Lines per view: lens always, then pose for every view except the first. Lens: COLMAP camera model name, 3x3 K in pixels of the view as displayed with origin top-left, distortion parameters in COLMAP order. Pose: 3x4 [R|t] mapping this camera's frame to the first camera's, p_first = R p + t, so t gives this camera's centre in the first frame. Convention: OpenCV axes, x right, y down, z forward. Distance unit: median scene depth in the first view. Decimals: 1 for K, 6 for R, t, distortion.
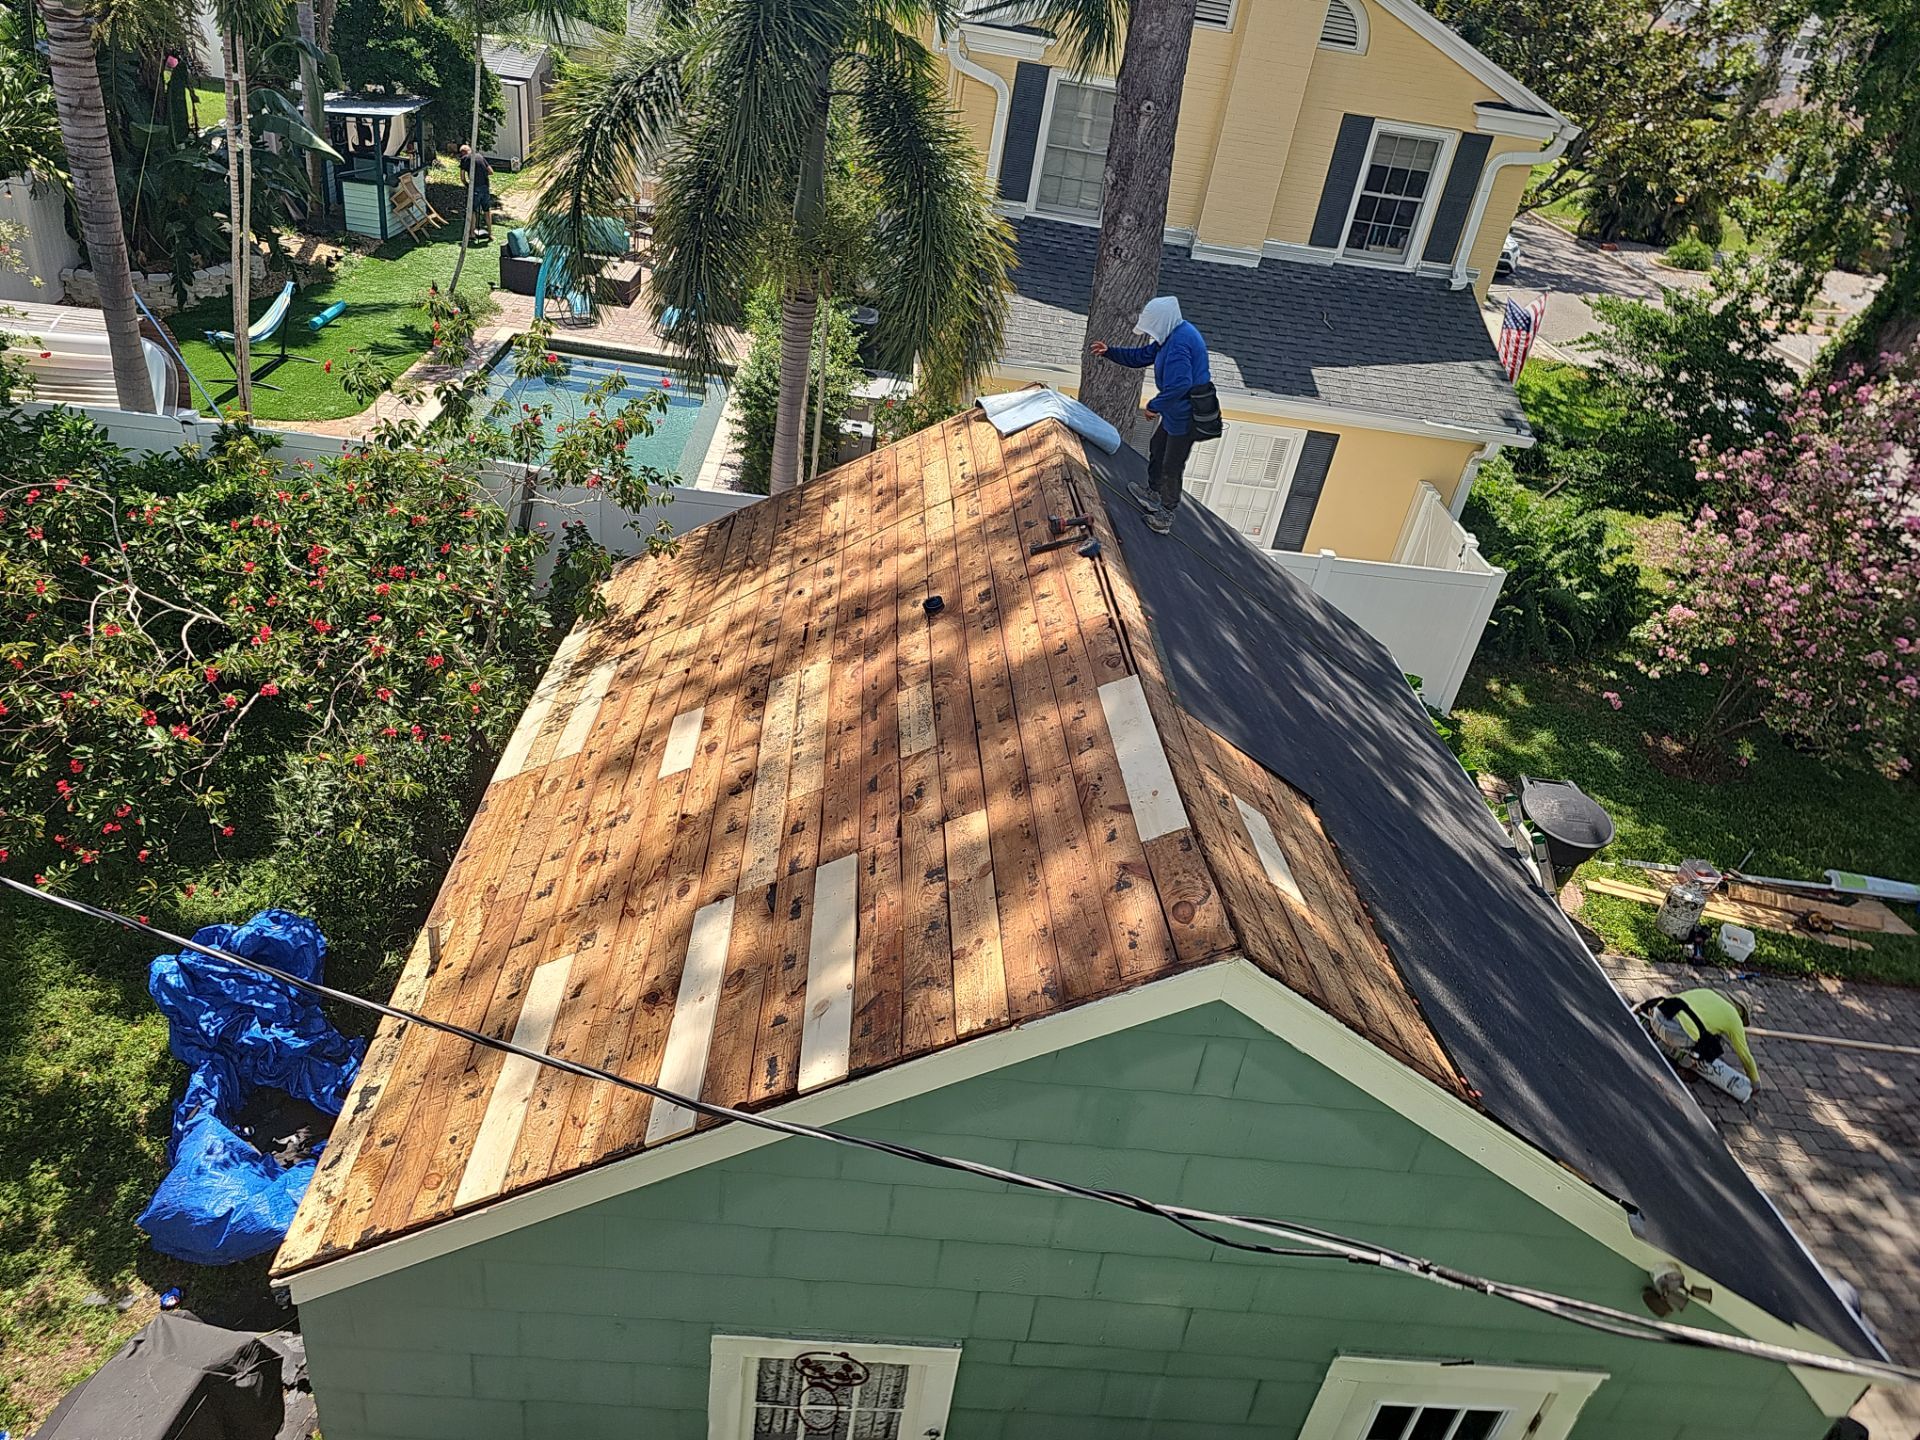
lens RADIAL K [[1252.4, 0, 968.8], [0, 1252.4, 697.1], [0, 0, 1]] dist [0.043070, -0.029909]
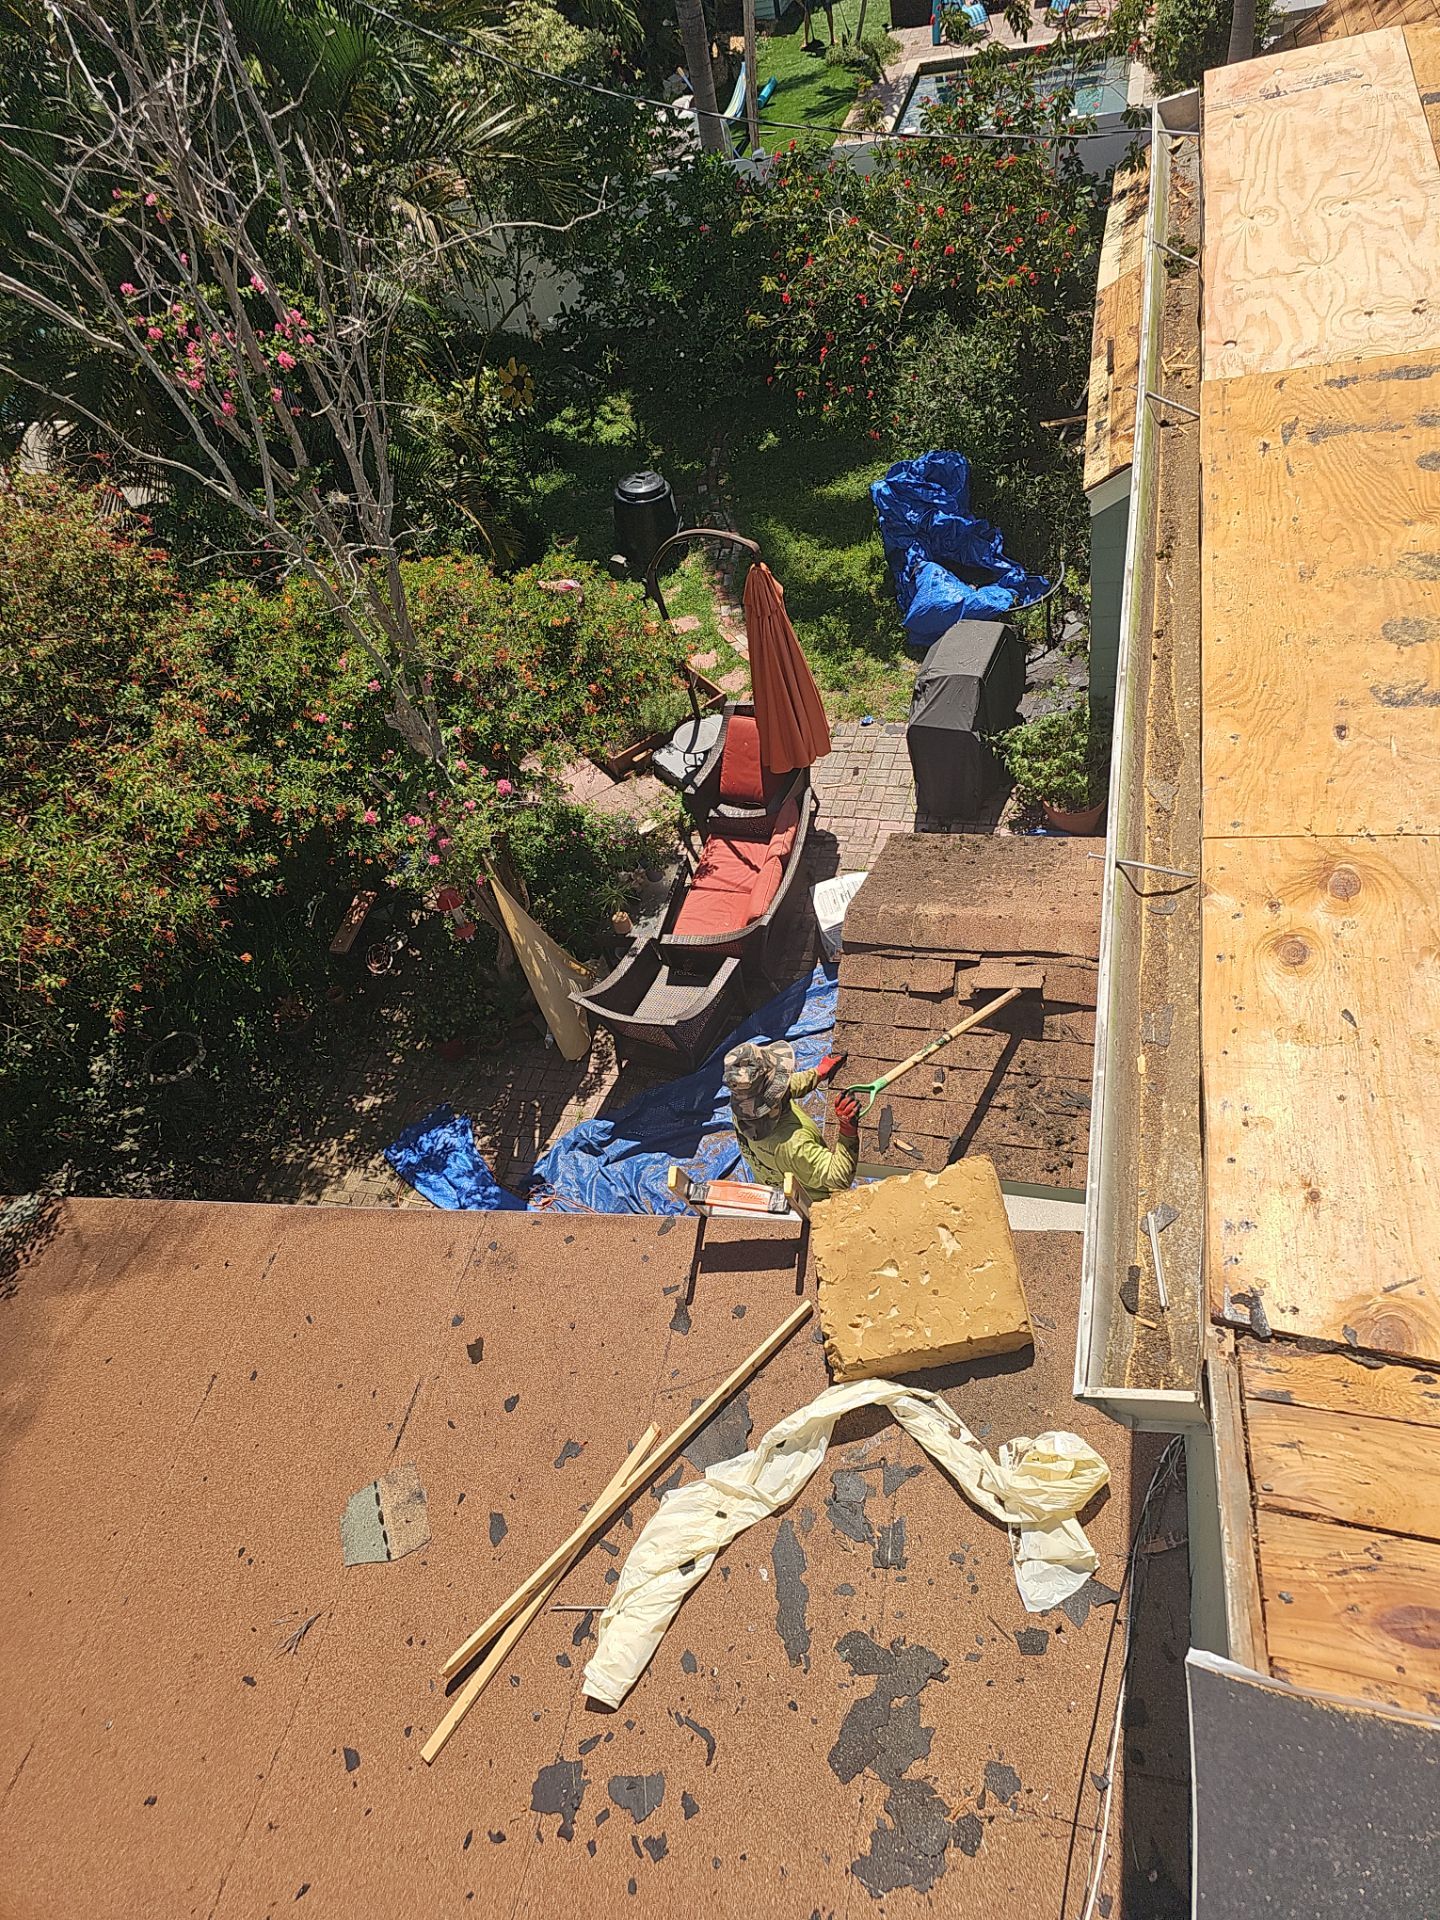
lens RADIAL K [[1252.4, 0, 754.4], [0, 1252.4, 992.2], [0, 0, 1]] dist [0.043070, -0.029909]
pose [[0.921270, -0.010352, -0.388785, -0.093539], [0.129687, 0.950610, 0.281996, 0.191019], [0.366664, -0.310215, 0.877112, -0.348879]]
